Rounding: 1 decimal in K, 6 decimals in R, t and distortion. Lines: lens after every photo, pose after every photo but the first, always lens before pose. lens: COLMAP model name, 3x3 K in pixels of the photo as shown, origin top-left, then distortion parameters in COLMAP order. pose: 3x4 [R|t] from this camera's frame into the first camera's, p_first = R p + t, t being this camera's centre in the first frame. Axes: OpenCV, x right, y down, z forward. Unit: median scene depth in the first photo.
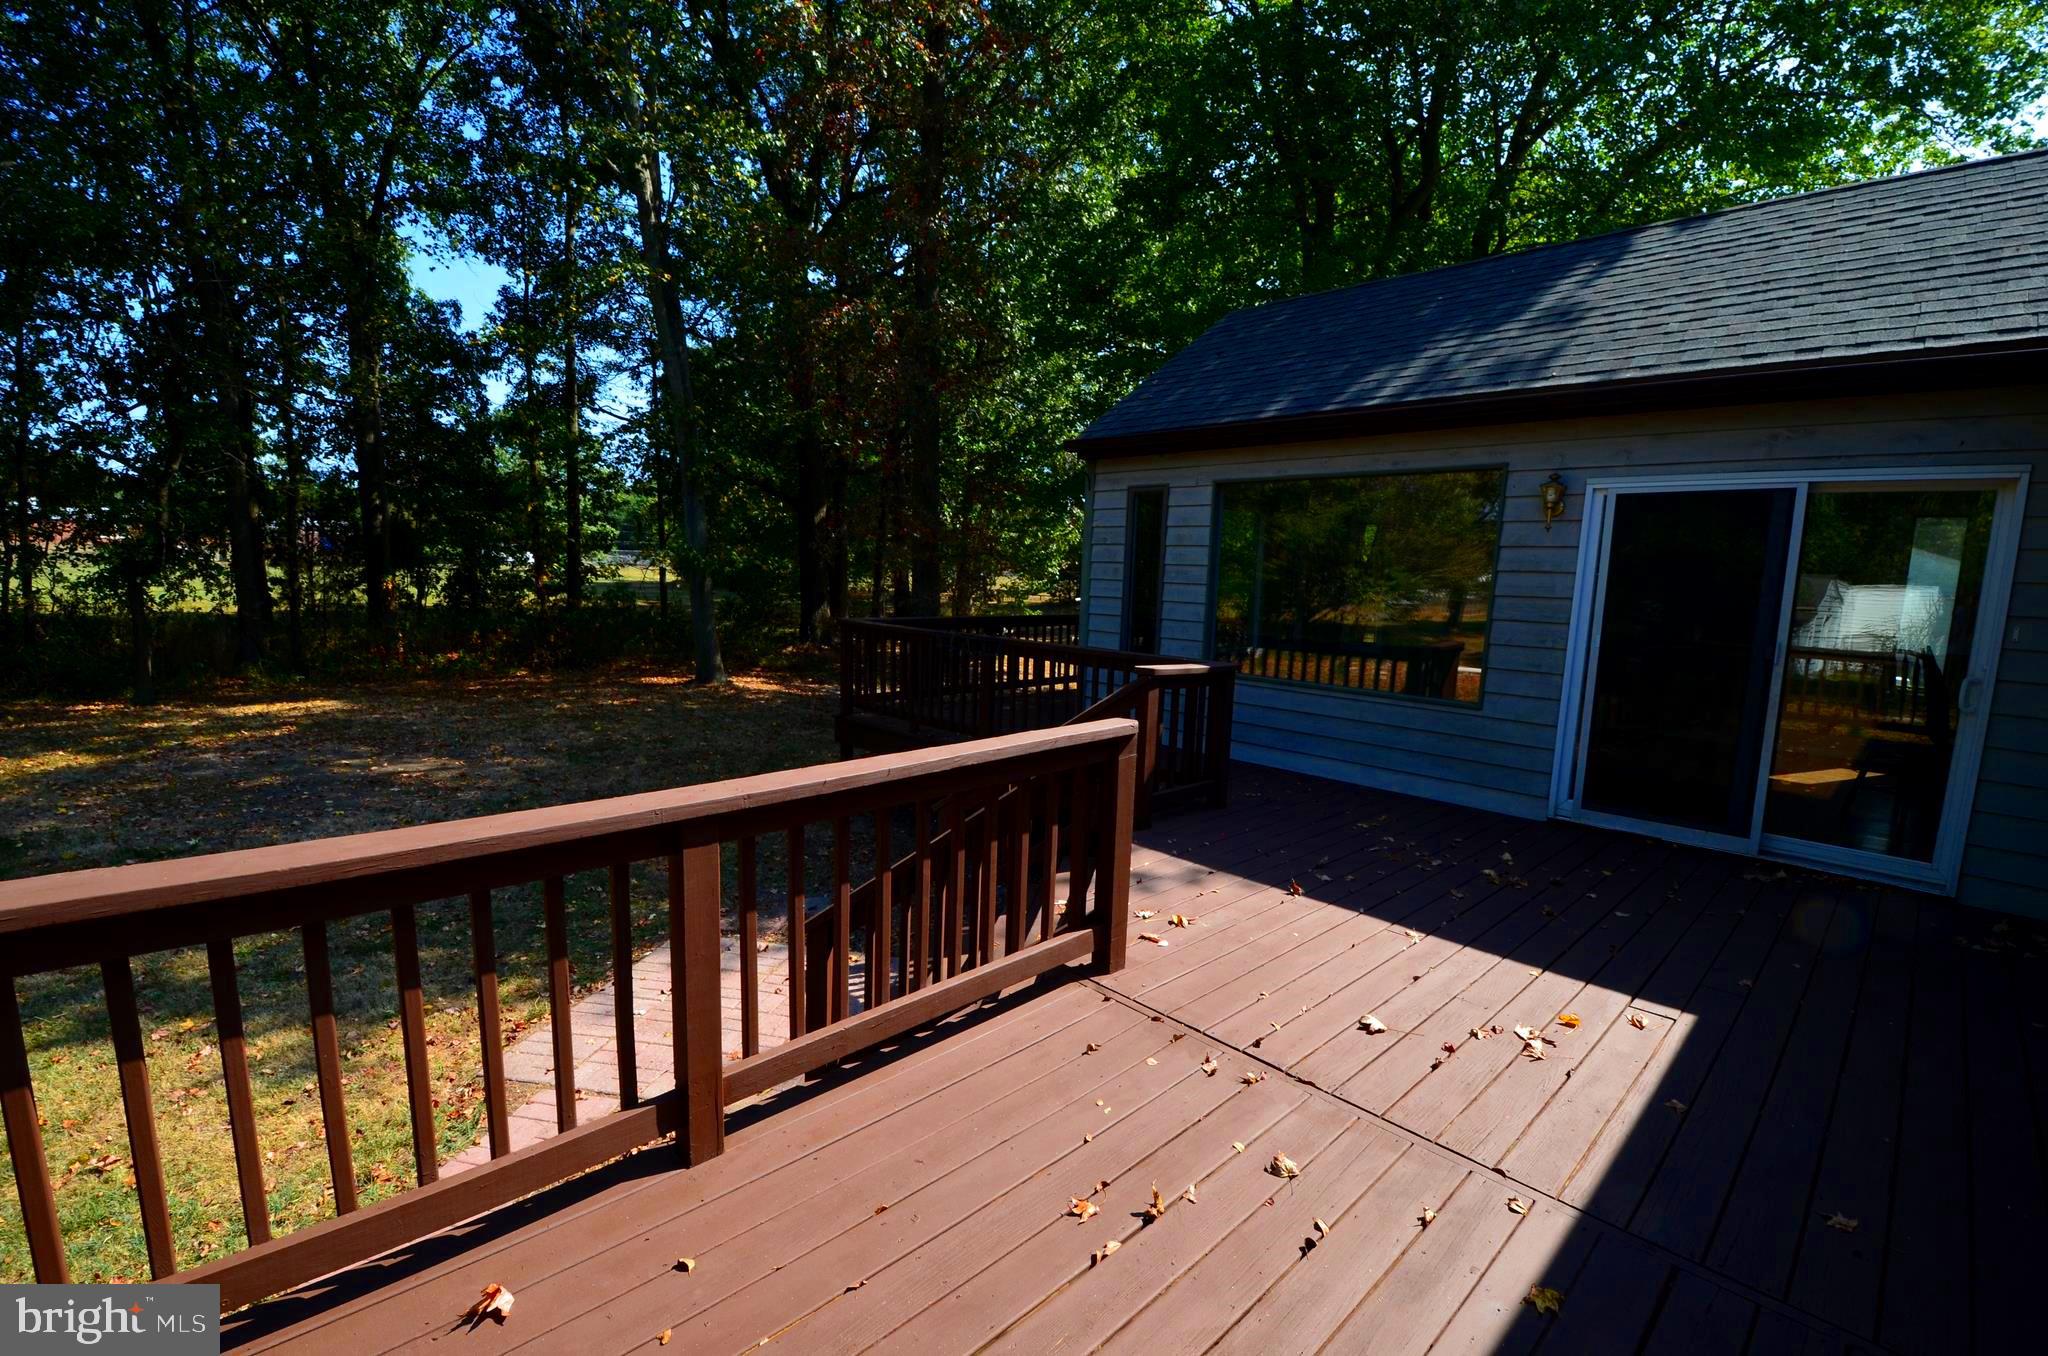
lens RADIAL K [[882.0, 0, 1025.2], [0, 882.0, 706.4], [0, 0, 1]] dist [0.003848, -0.017839]
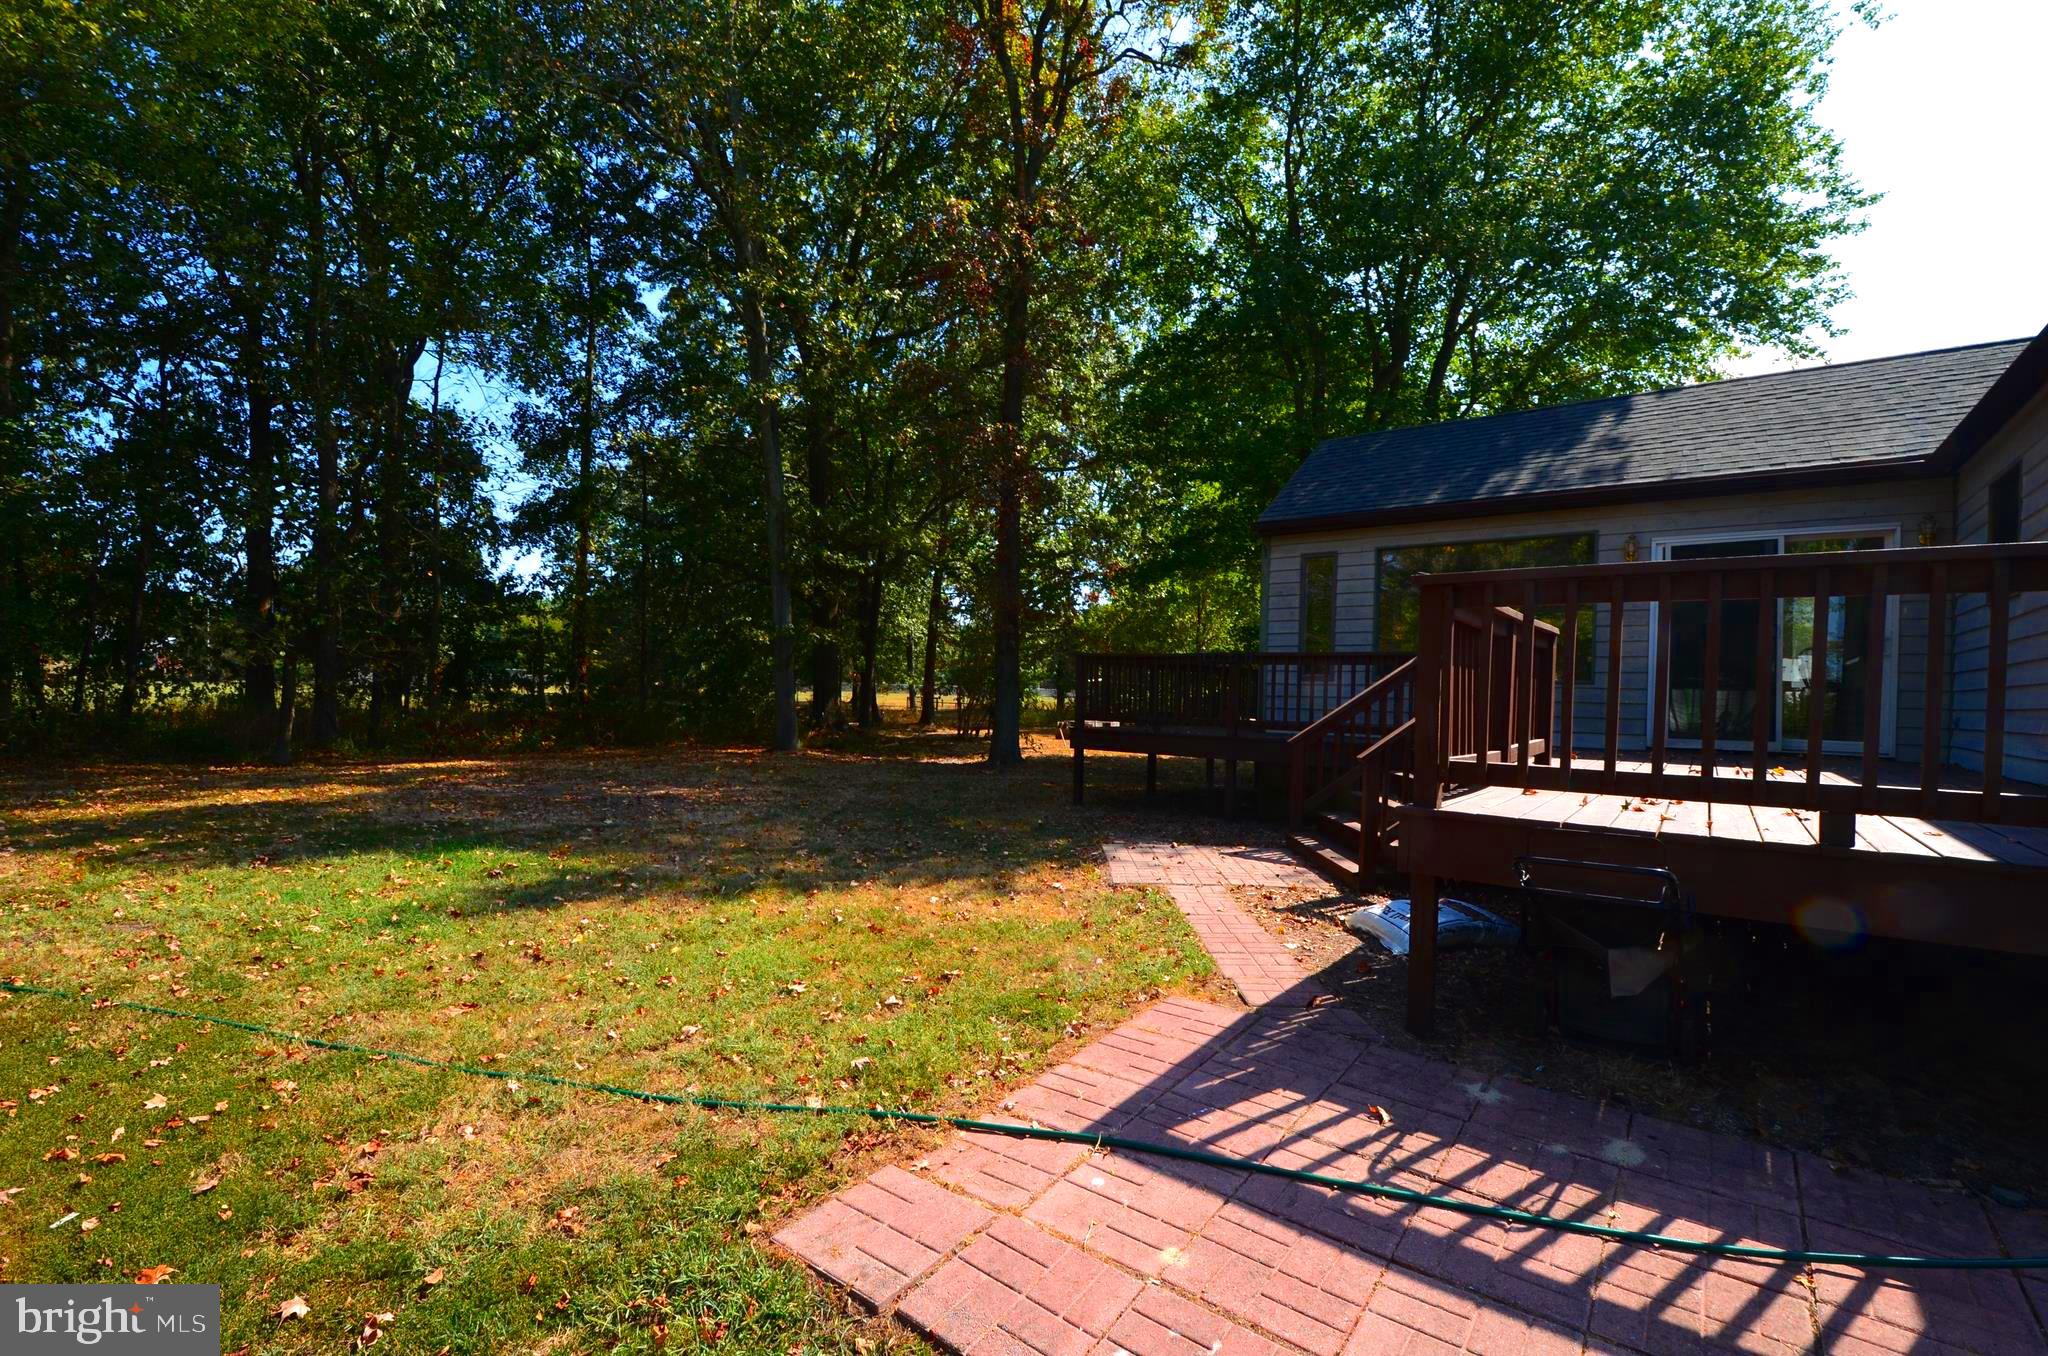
lens RADIAL K [[882.0, 0, 1025.2], [0, 882.0, 706.4], [0, 0, 1]] dist [0.003848, -0.017839]
pose [[0.981462, -0.024803, 0.190045, -0.280352], [0.048847, 0.991216, -0.122903, 0.067227], [-0.185327, 0.129908, 0.974052, -0.118646]]
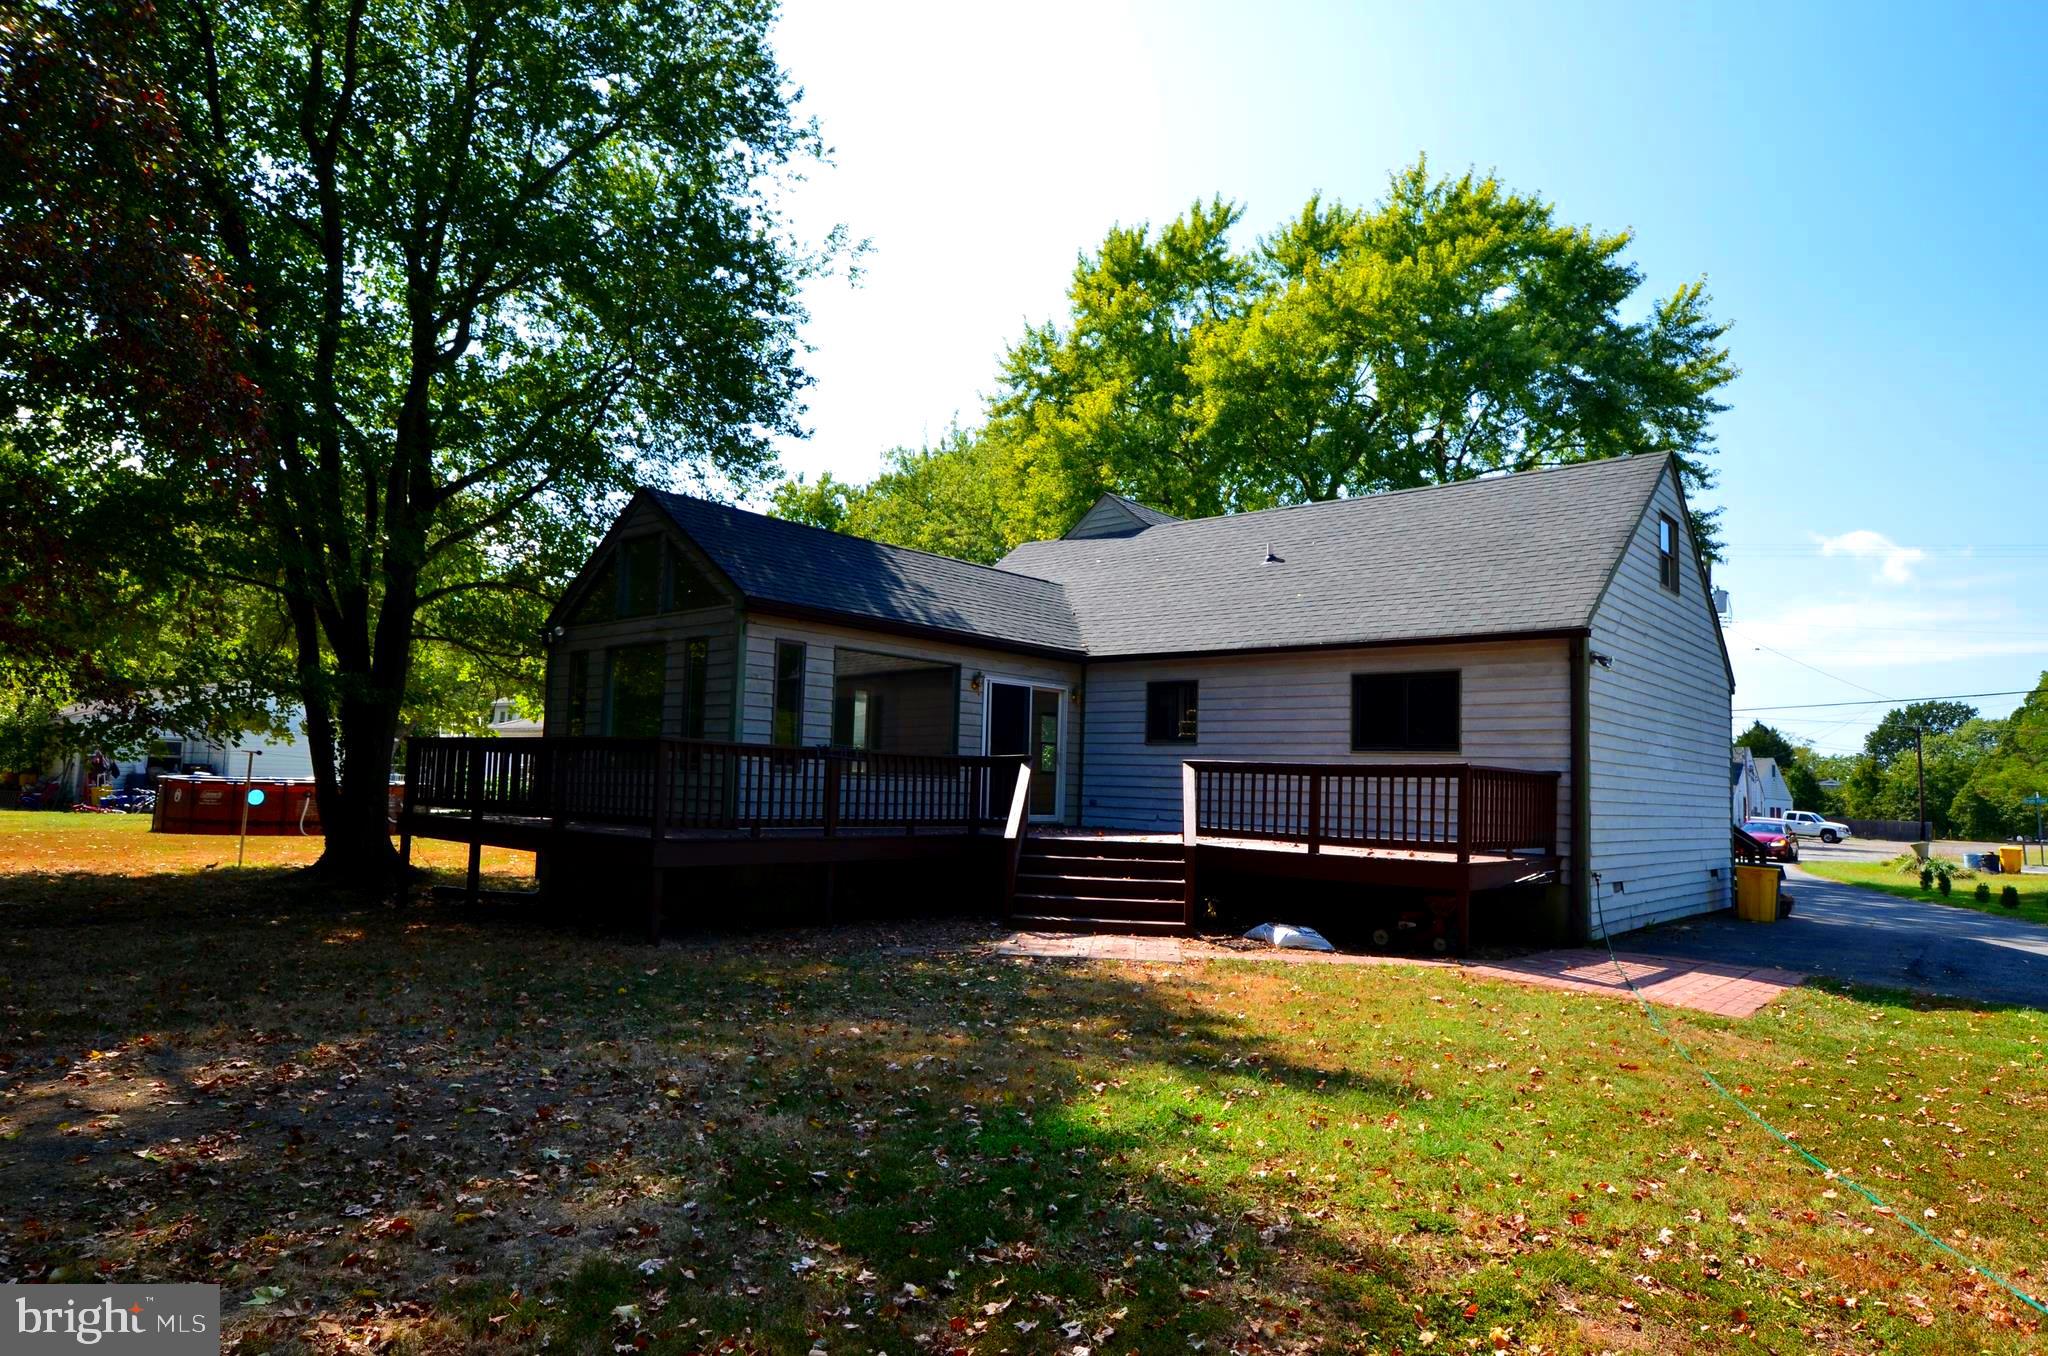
lens RADIAL K [[1178.2, 0, 1024.0], [0, 1178.2, 678.0], [0, 0, 1]] dist [0.000101, -0.000005]
pose [[-0.074757, 0.049367, 0.995979, -0.798069], [0.110847, 0.992996, -0.040899, -0.034735], [-0.991022, 0.107344, -0.079706, 0.364305]]
